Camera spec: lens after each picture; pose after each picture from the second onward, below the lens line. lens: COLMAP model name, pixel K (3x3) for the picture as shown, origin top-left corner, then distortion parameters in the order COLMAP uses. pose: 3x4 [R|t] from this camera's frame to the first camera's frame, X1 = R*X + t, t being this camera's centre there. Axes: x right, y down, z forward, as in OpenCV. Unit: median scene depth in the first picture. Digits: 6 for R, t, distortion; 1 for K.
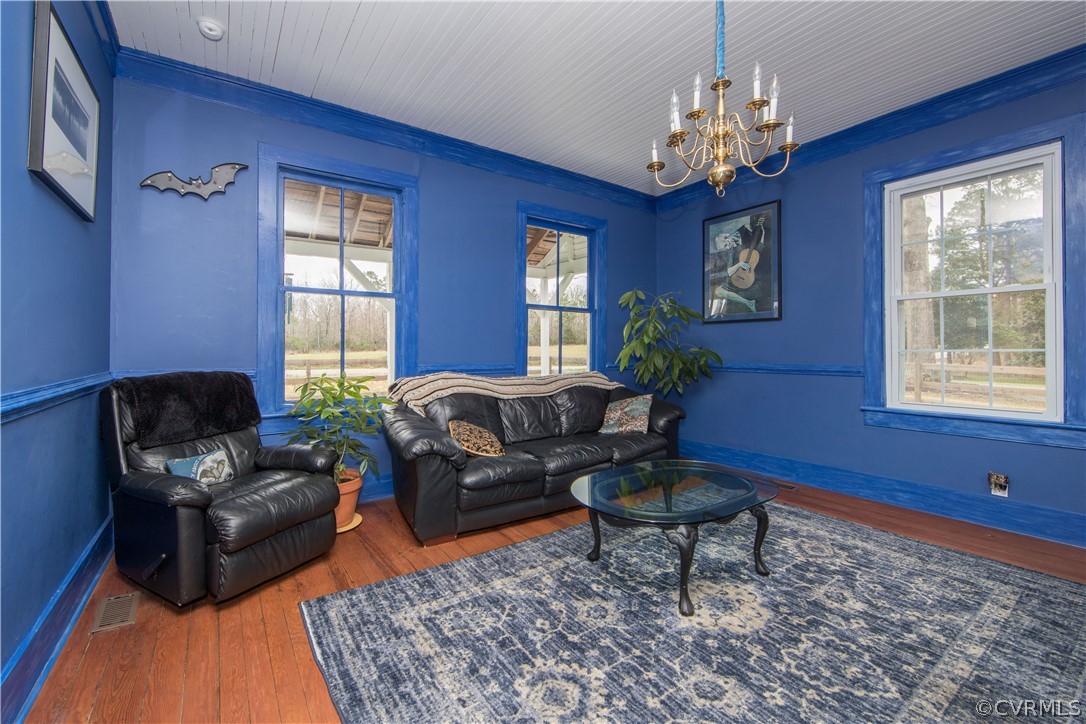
lens RADIAL K [[451.1, 0, 525.1], [0, 451.1, 348.1], [0, 0, 1]] dist [-0.001428, -0.000018]
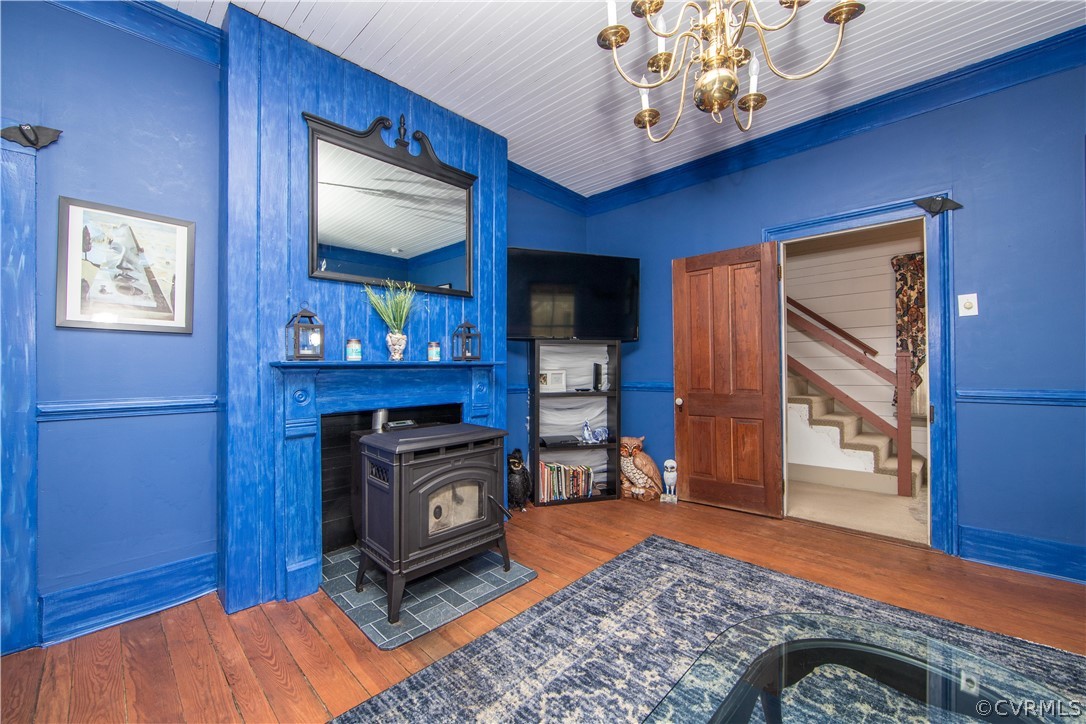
lens RADIAL K [[430.8, 0, 547.3], [0, 430.8, 364.0], [0, 0, 1]] dist [-0.015749, 0.003041]
pose [[-0.975962, 0.010103, -0.217708, 0.863464], [0.011470, 0.999922, -0.005019, -0.004123], [0.217640, -0.007396, -0.976001, 1.666230]]
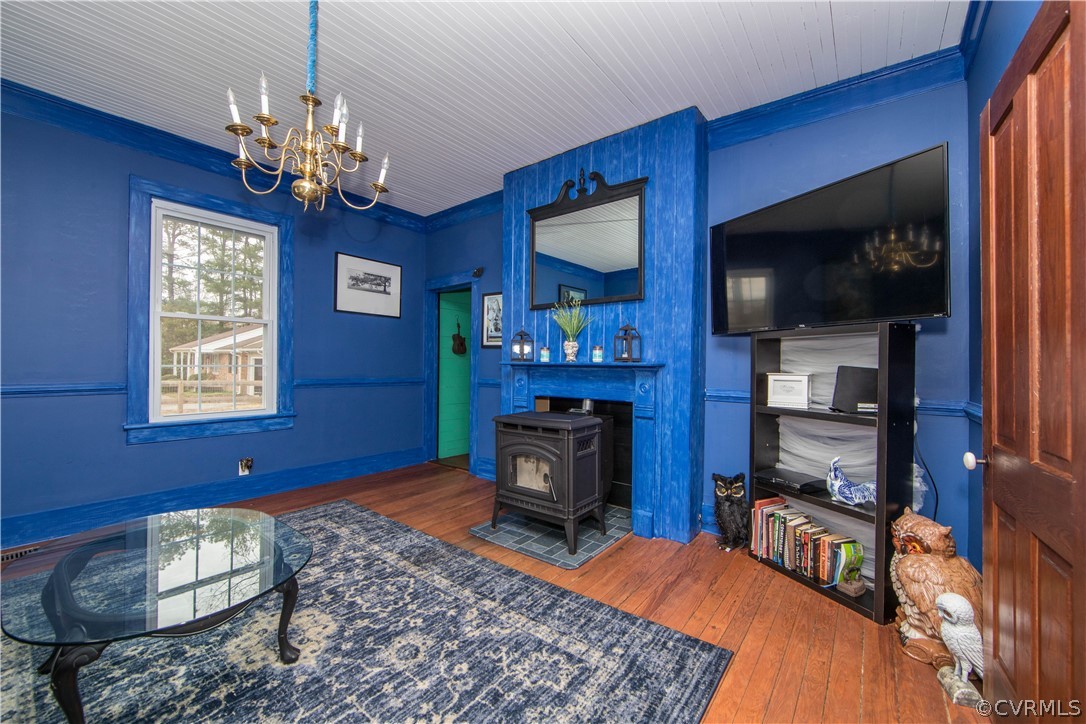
lens RADIAL K [[430.8, 0, 547.3], [0, 430.8, 364.0], [0, 0, 1]] dist [-0.015749, 0.003041]
pose [[-0.316564, 0.002052, 0.948569, -0.676109], [-0.012000, 0.999909, -0.006168, -0.004840], [-0.948495, -0.013335, -0.316511, 0.870409]]
